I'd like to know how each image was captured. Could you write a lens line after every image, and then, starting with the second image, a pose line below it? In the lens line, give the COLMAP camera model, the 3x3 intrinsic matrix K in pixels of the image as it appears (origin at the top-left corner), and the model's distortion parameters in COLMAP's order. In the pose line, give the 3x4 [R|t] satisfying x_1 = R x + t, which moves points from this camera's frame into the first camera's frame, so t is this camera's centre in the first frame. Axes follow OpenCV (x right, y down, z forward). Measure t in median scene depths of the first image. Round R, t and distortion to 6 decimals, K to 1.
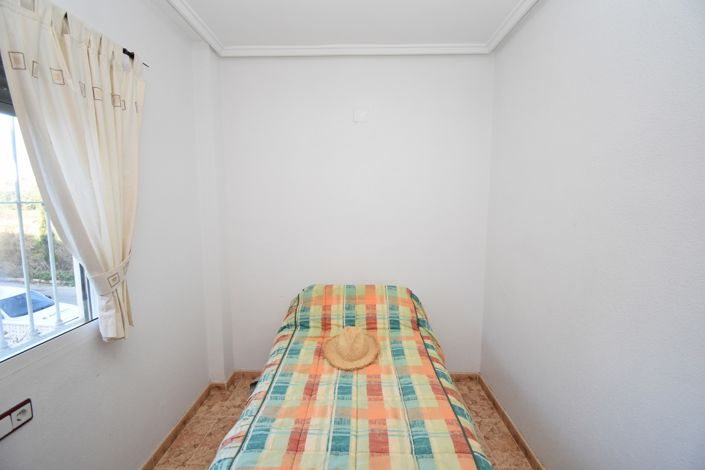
lens RADIAL K [[310.7, 0, 352.5], [0, 310.7, 235.0], [0, 0, 1]] dist [-0.002937, -0.000240]
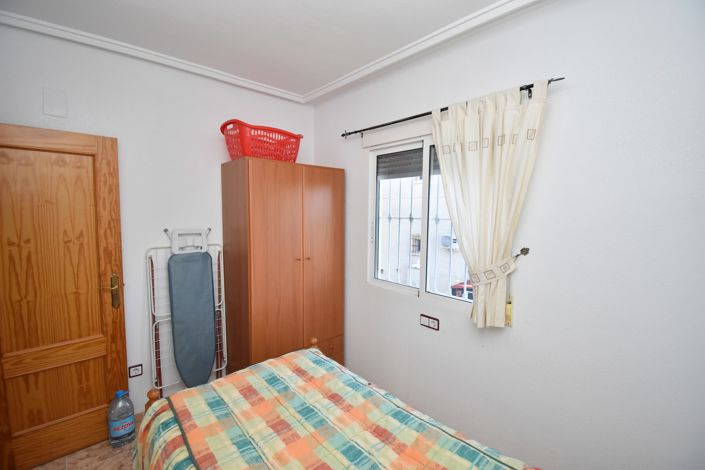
lens RADIAL K [[310.7, 0, 352.5], [0, 310.7, 235.0], [0, 0, 1]] dist [-0.002937, -0.000240]
pose [[-0.723368, 0.037309, -0.689454, 0.592305], [-0.109808, 0.979614, 0.168220, -0.228953], [0.681675, 0.197393, -0.704525, 1.676768]]
